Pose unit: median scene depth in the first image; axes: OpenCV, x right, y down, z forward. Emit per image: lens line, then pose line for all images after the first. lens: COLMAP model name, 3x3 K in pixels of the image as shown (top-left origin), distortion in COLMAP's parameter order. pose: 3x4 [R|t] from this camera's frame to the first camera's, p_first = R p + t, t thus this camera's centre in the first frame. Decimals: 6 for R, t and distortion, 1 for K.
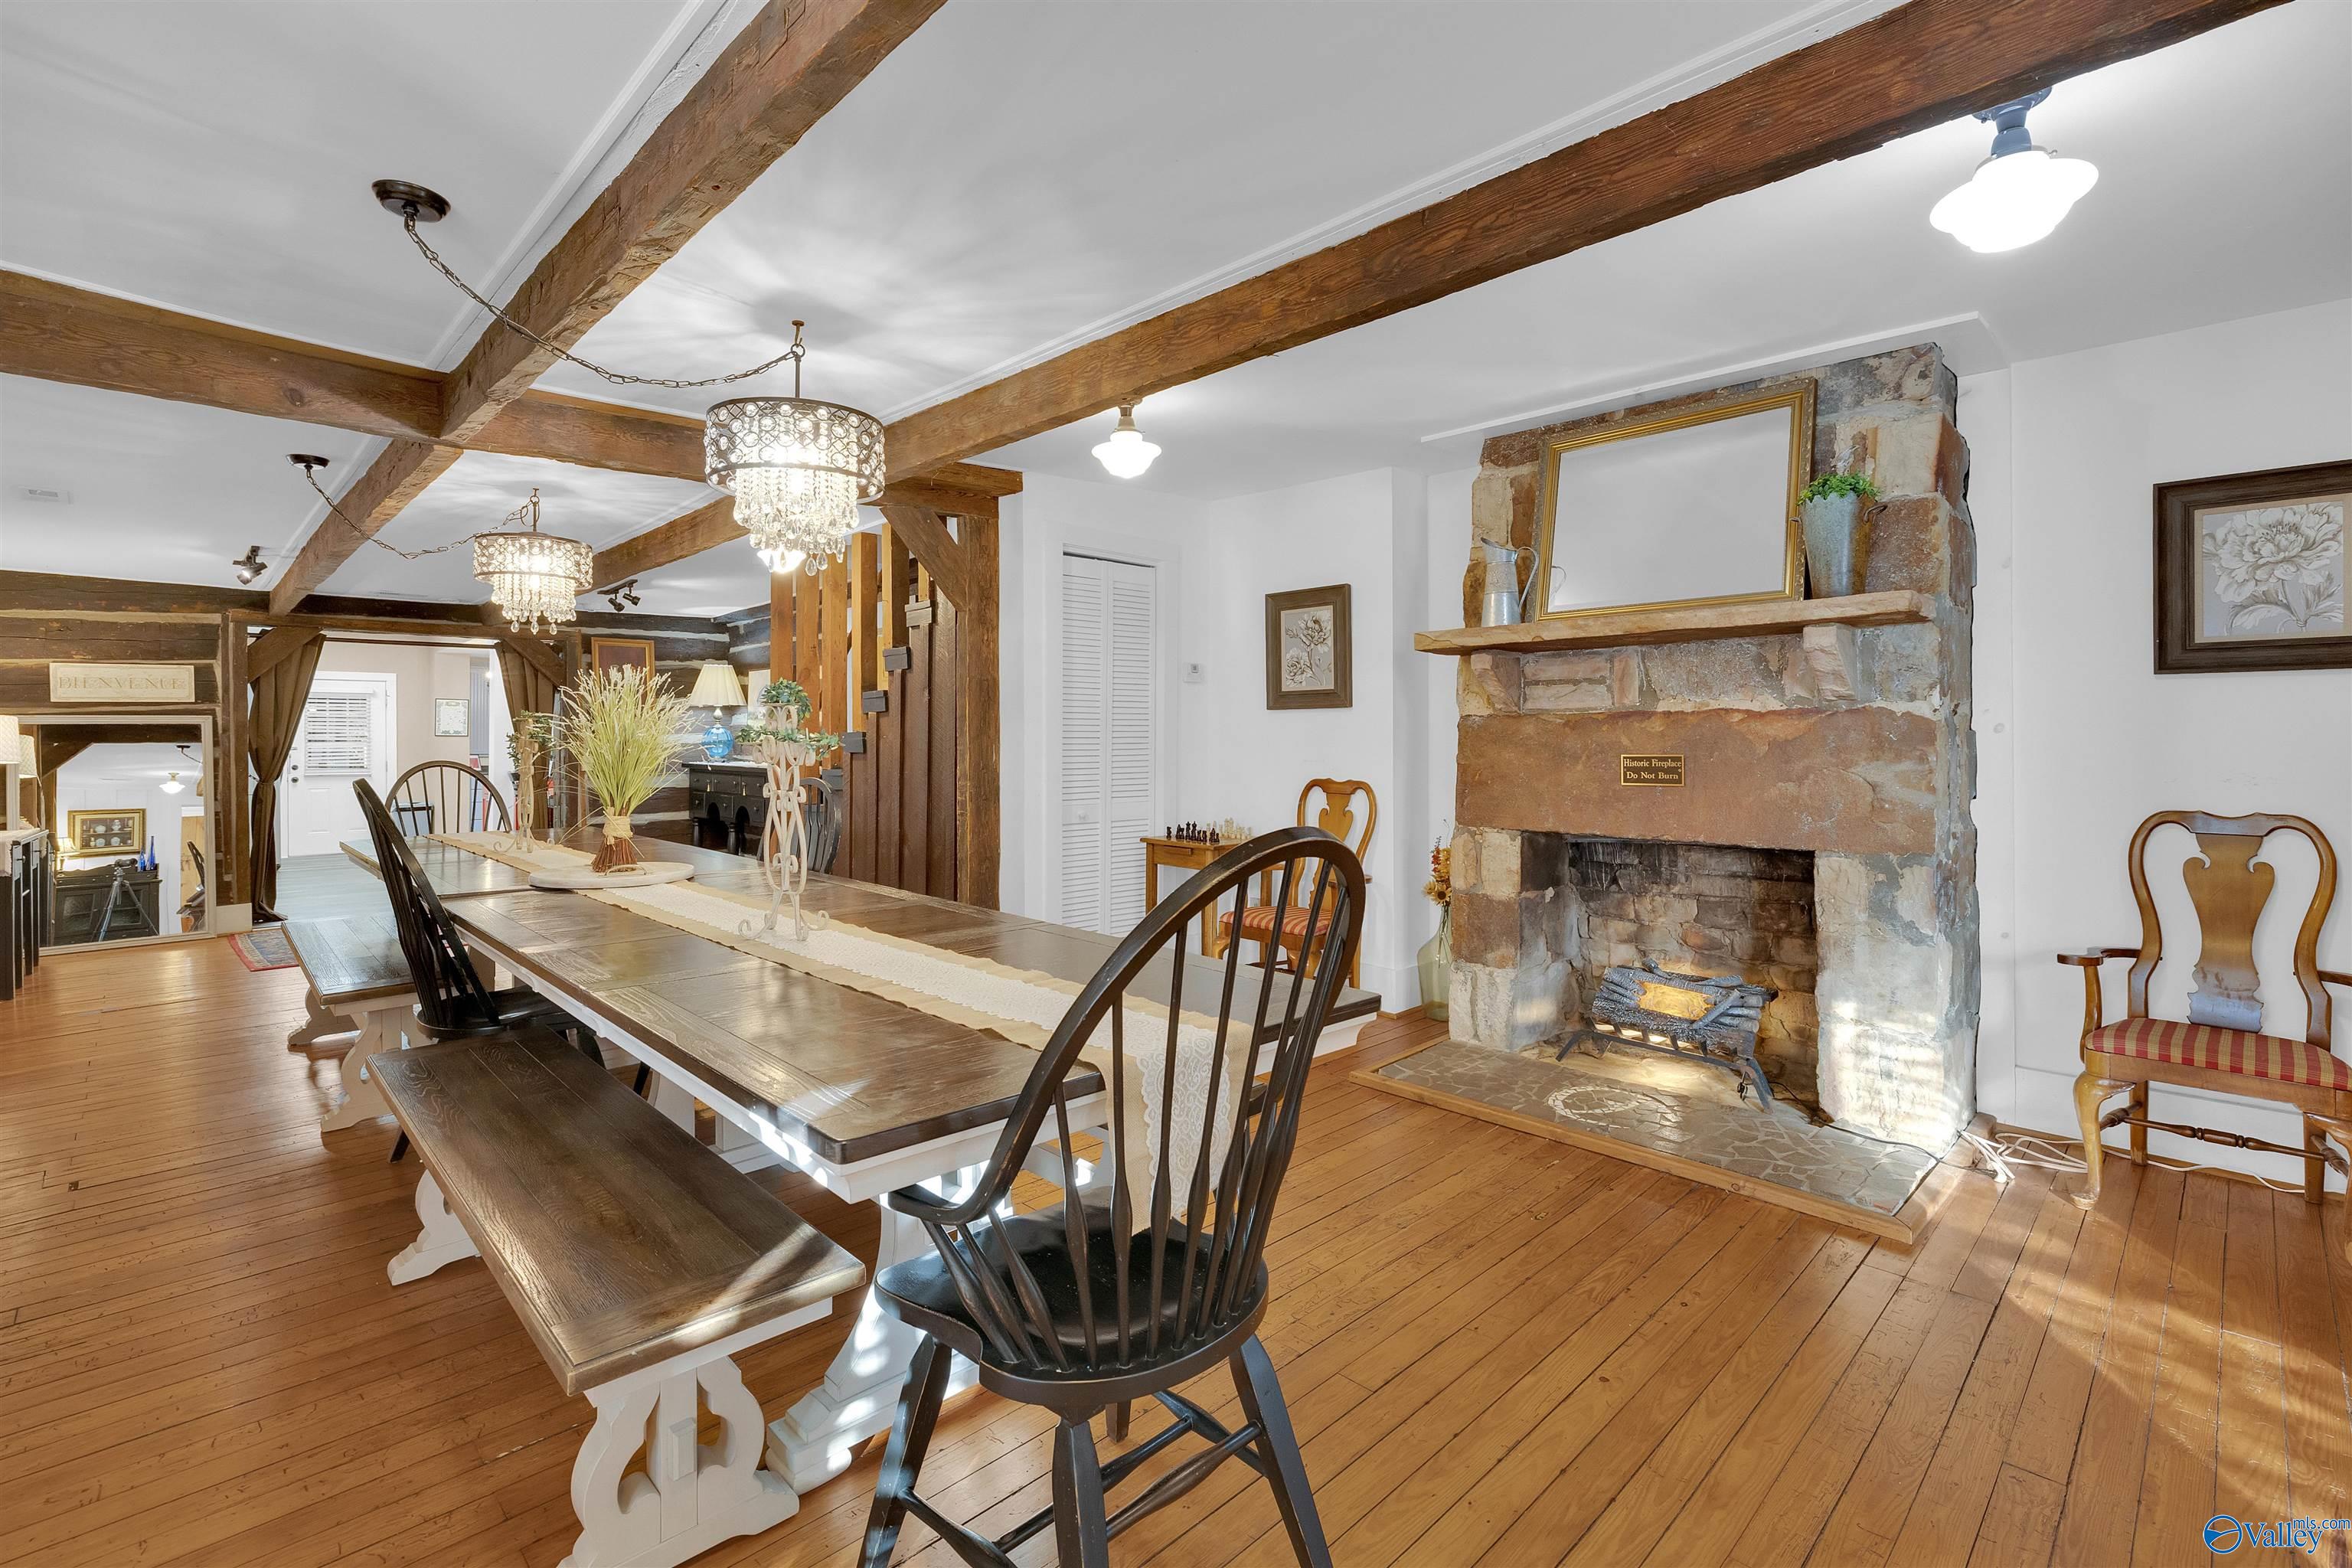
lens RADIAL K [[1046.1, 0, 1176.0], [0, 1046.1, 784.0], [0, 0, 1]] dist [0.000102, 0.000009]
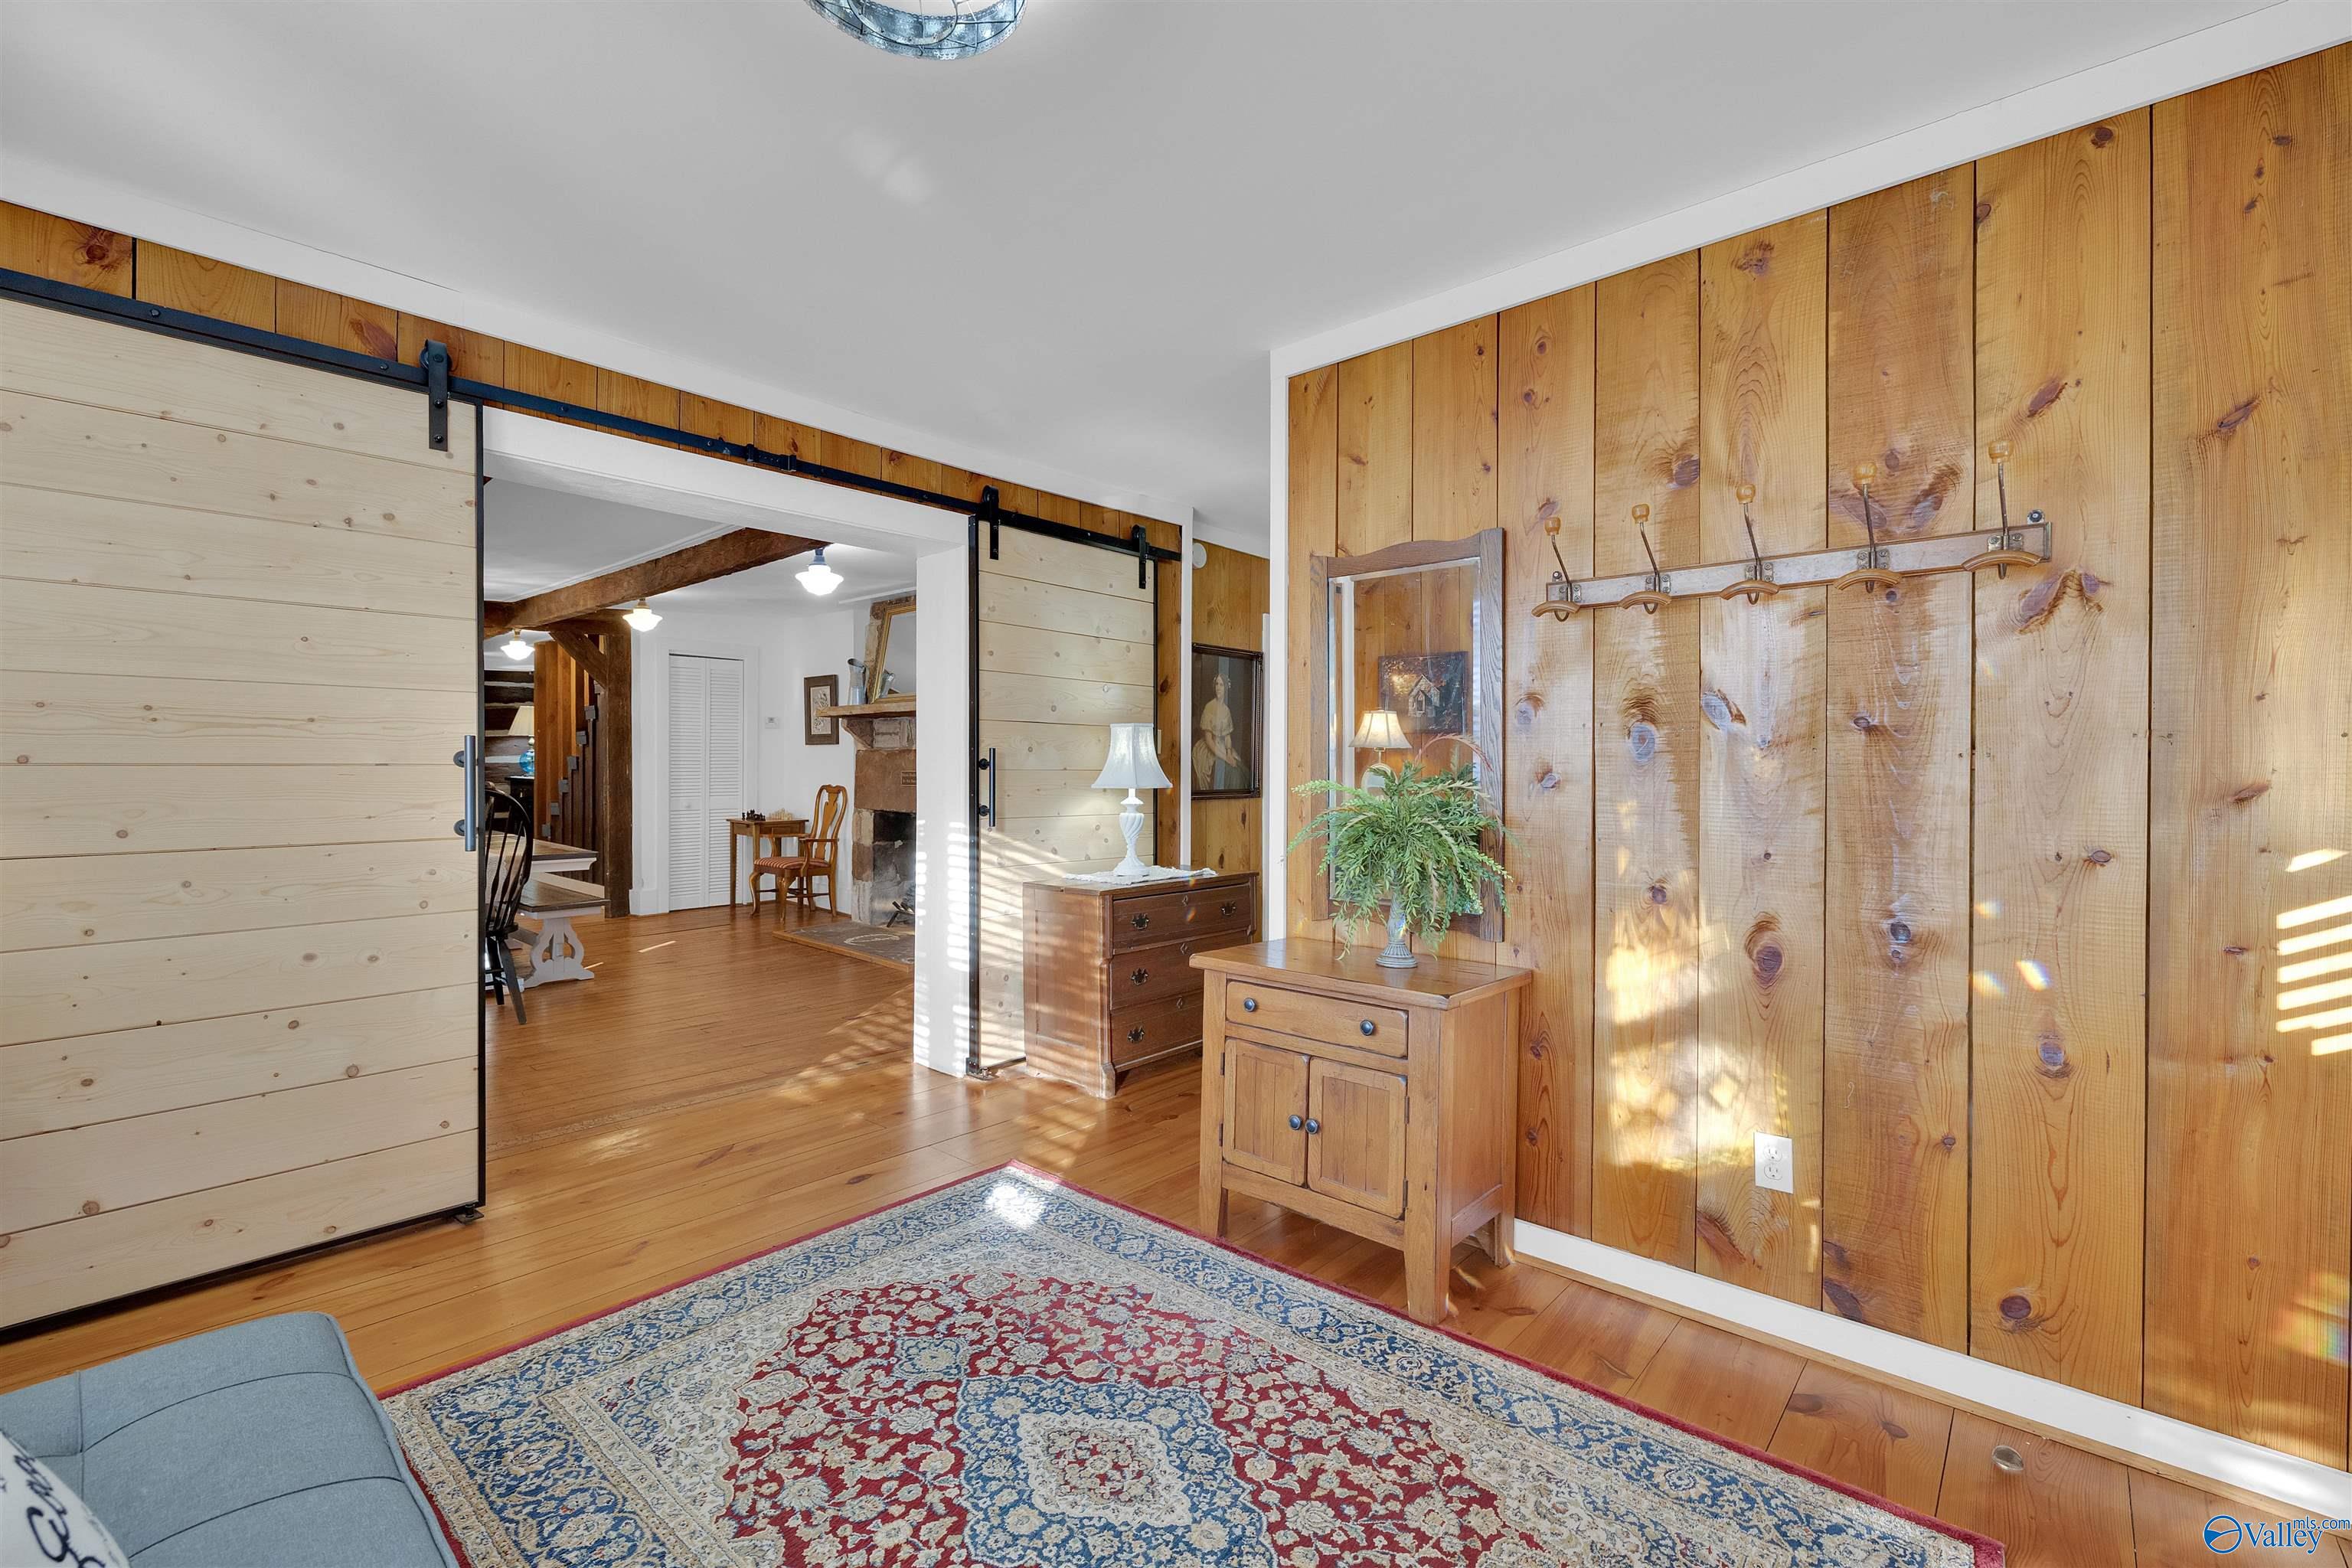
lens RADIAL K [[1046.1, 0, 1176.0], [0, 1046.1, 784.0], [0, 0, 1]] dist [0.000102, 0.000009]
pose [[0.998031, 0.006118, 0.062427, 0.739060], [-0.004646, 0.999708, -0.023697, 0.038704], [-0.062553, 0.023361, 0.997768, -0.938183]]
